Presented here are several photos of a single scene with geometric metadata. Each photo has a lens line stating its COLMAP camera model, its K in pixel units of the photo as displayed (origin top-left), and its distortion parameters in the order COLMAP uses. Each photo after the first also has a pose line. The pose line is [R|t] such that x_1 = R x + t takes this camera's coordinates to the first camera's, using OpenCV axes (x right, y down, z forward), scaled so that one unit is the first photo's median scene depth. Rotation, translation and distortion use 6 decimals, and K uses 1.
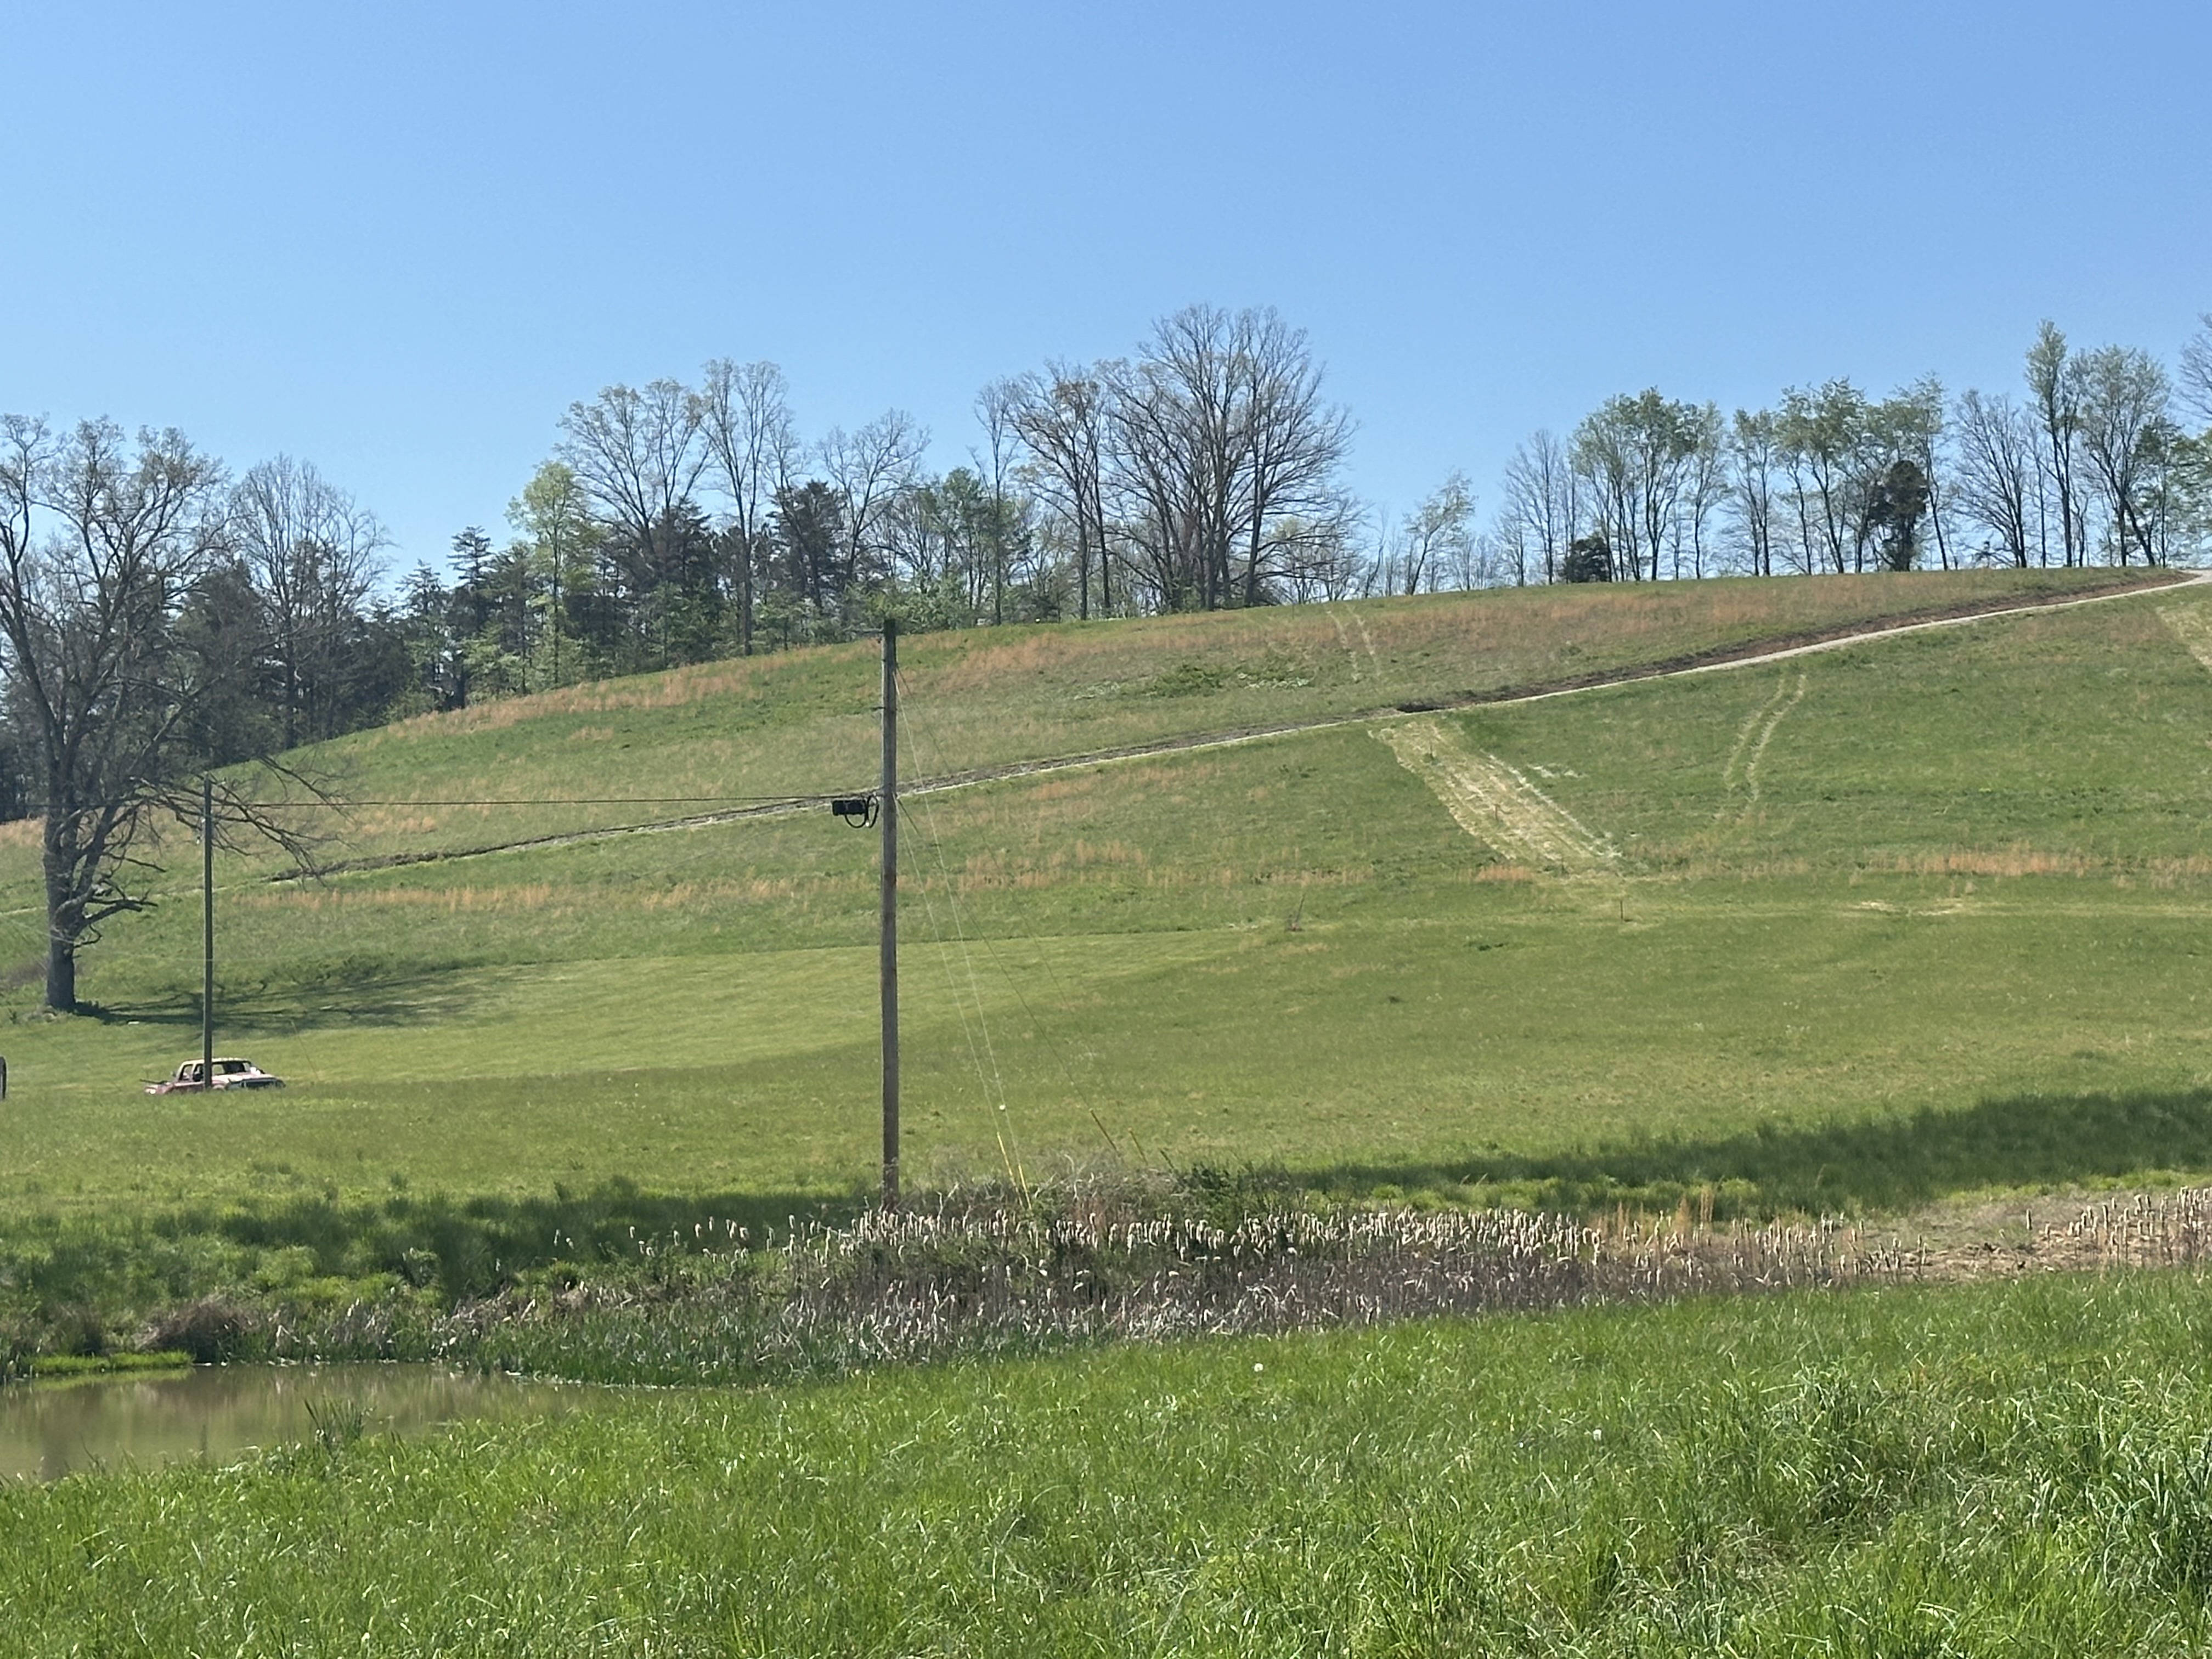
lens RADIAL K [[4783.8, 0, 1103.6], [0, 4783.8, 785.9], [0, 0, 1]] dist [0.180310, 0.000000]
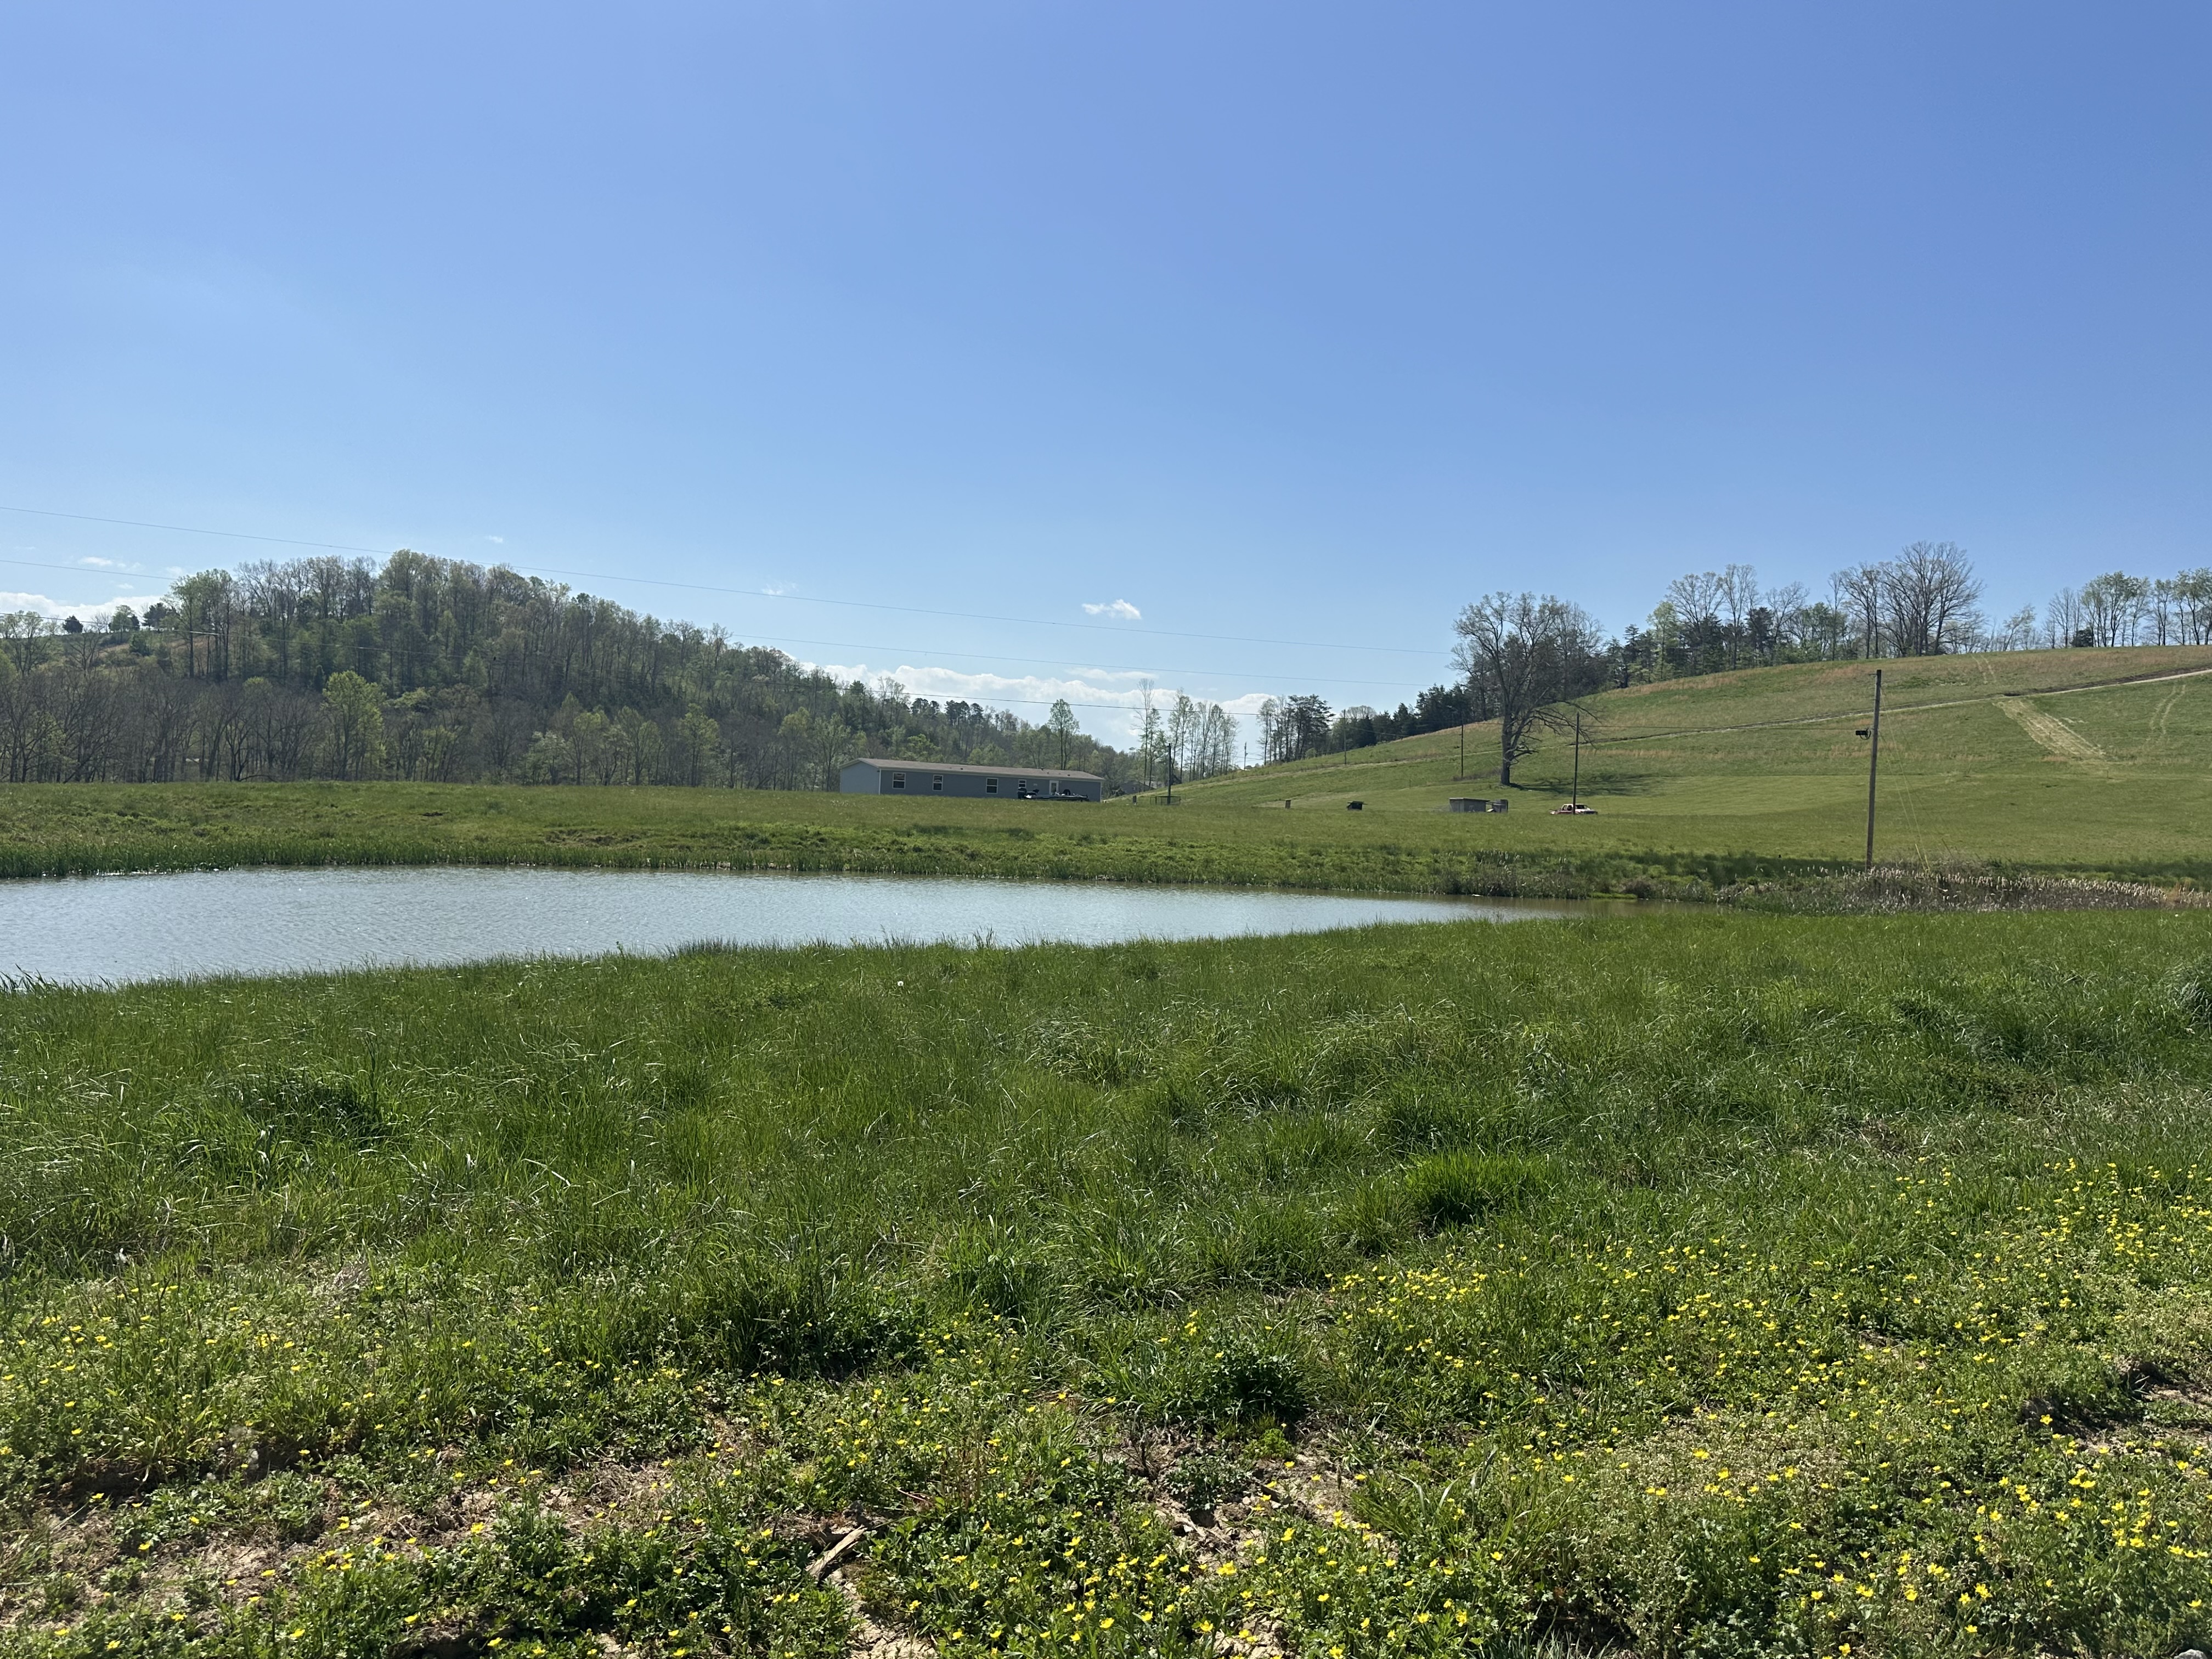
lens RADIAL K [[1596.1, 0, 1123.0], [0, 1596.1, 835.5], [0, 0, 1]] dist [0.075783, -0.082860]
pose [[0.911888, 0.058405, -0.406262, -0.010984], [-0.026328, 0.996109, 0.084109, -0.000686], [0.409593, -0.066002, 0.909878, -0.023136]]
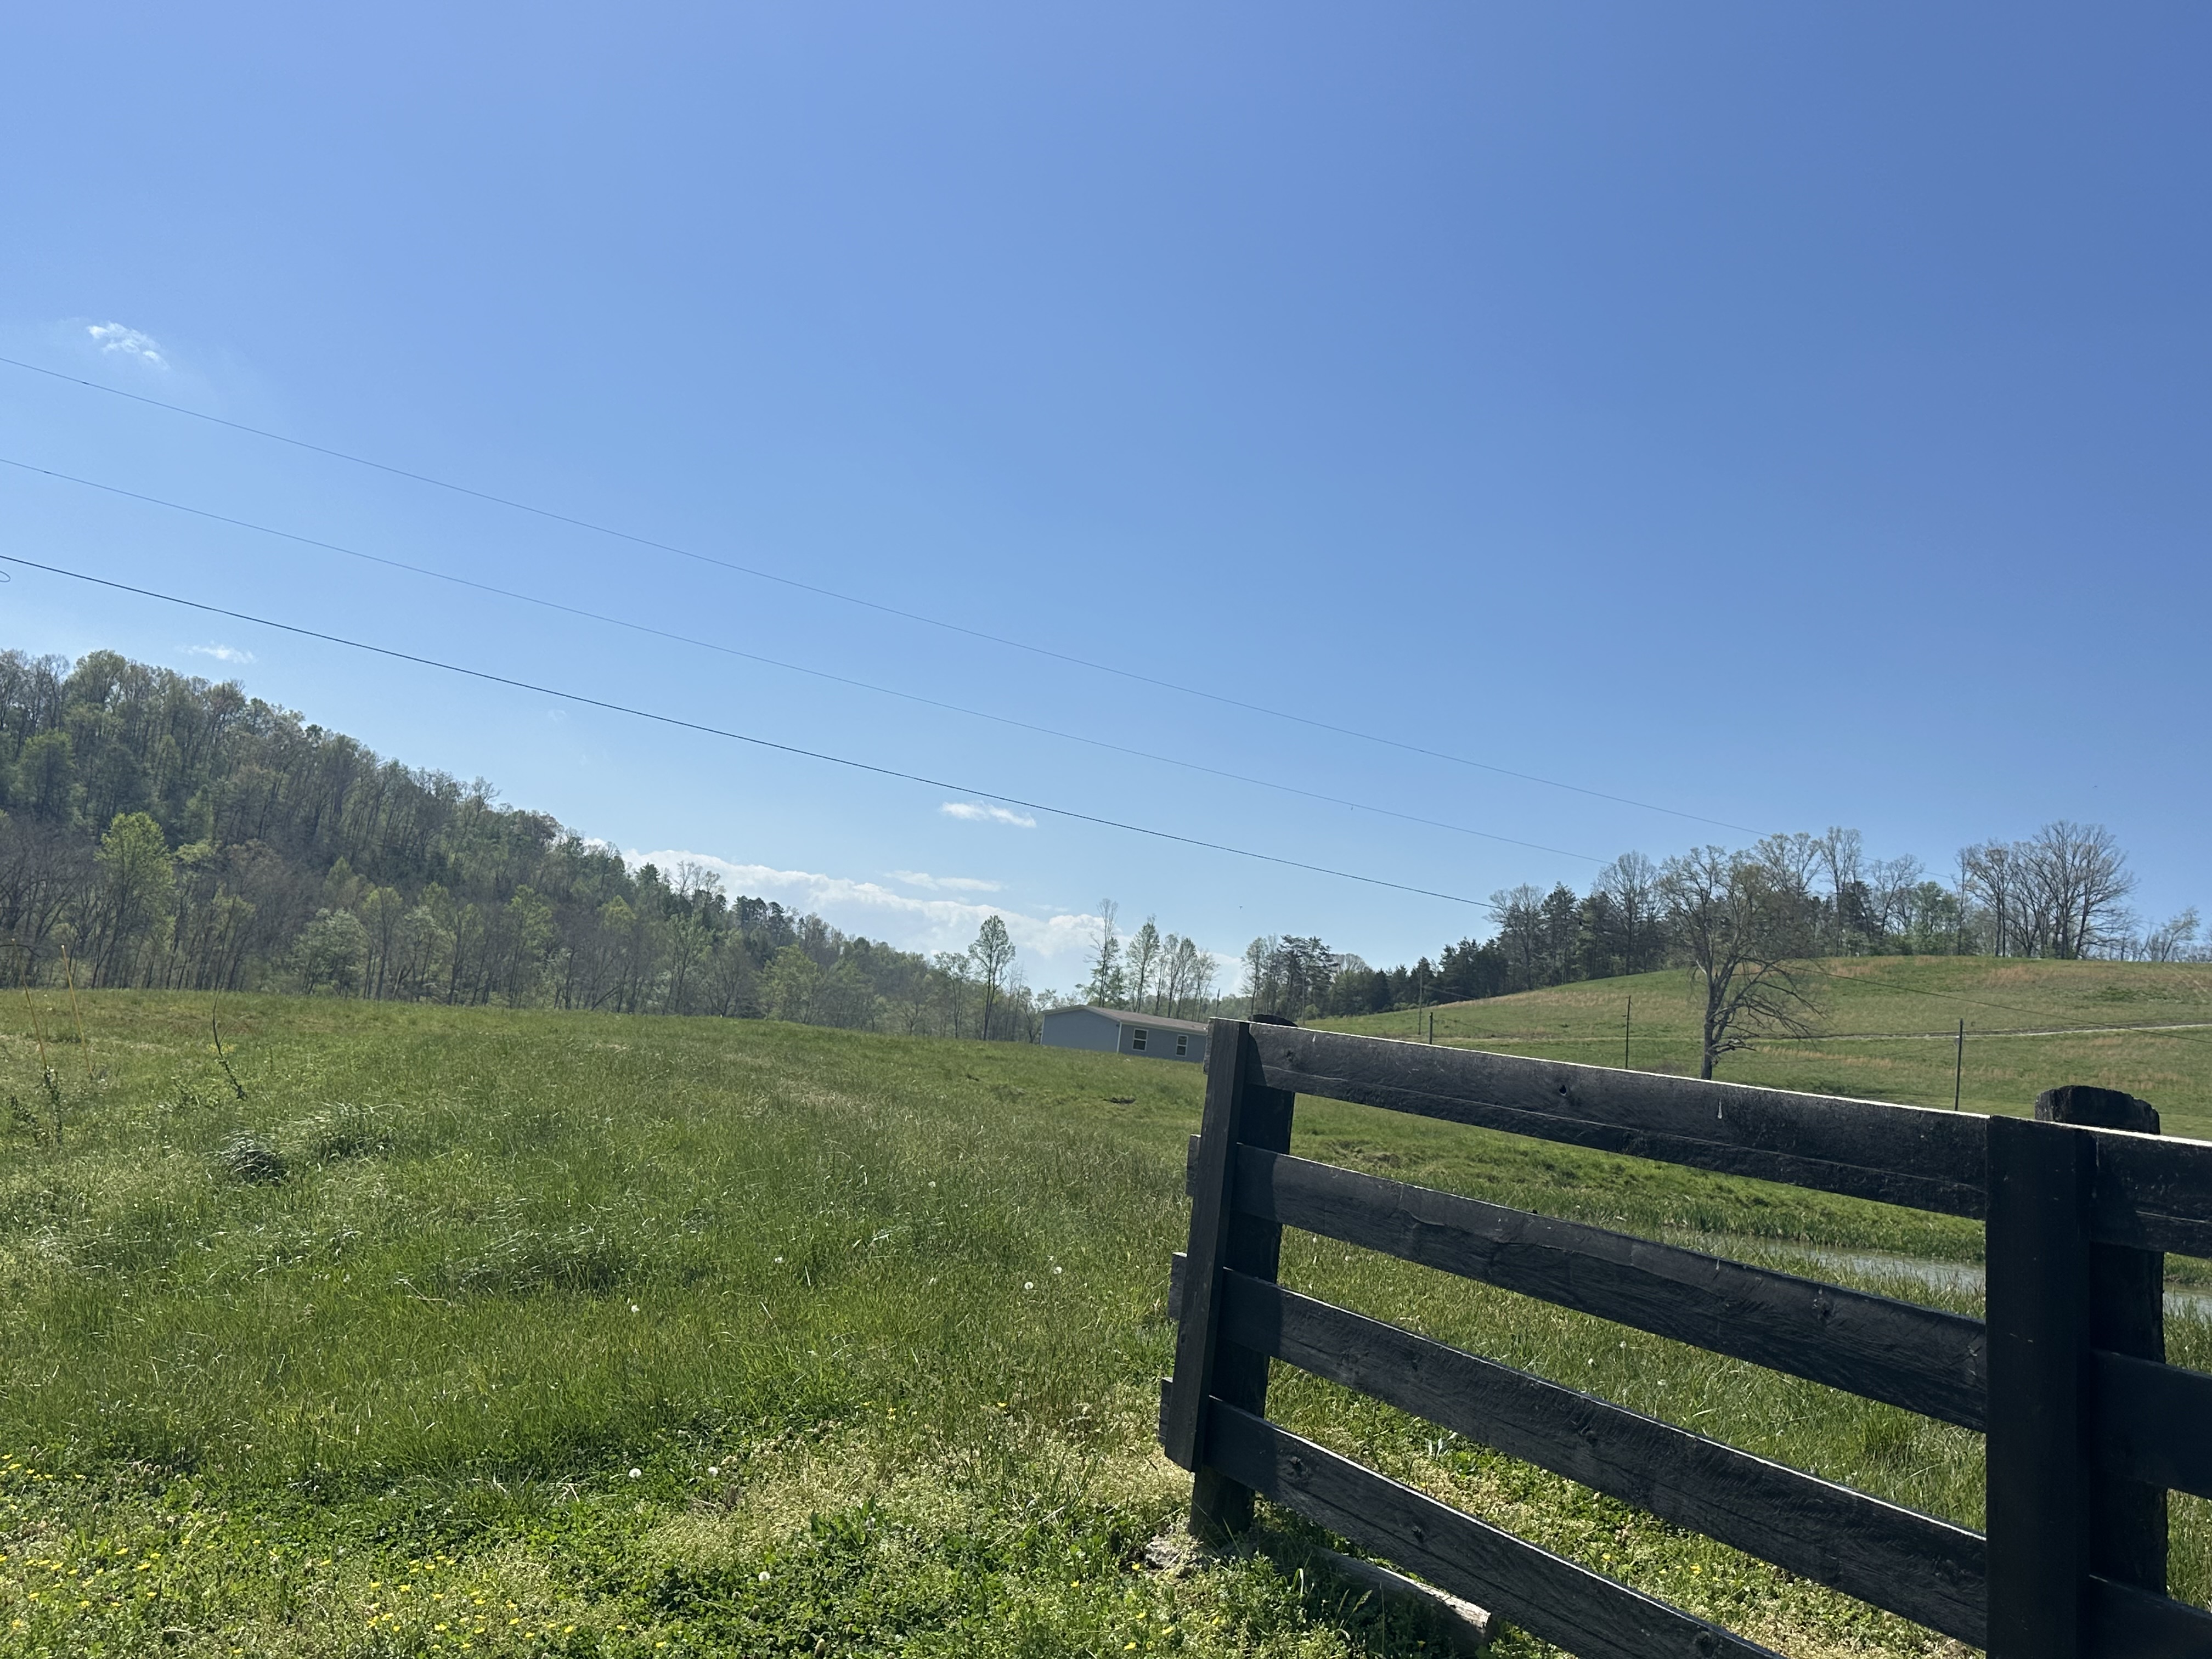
lens RADIAL K [[1990.4, 0, 1093.0], [0, 1990.4, 830.8], [0, 0, 1]] dist [0.144582, -0.224999]
pose [[0.942246, 0.087300, -0.323345, -0.104436], [-0.108962, 0.992814, -0.049473, 0.000813], [0.316703, 0.081848, 0.944987, -0.043233]]
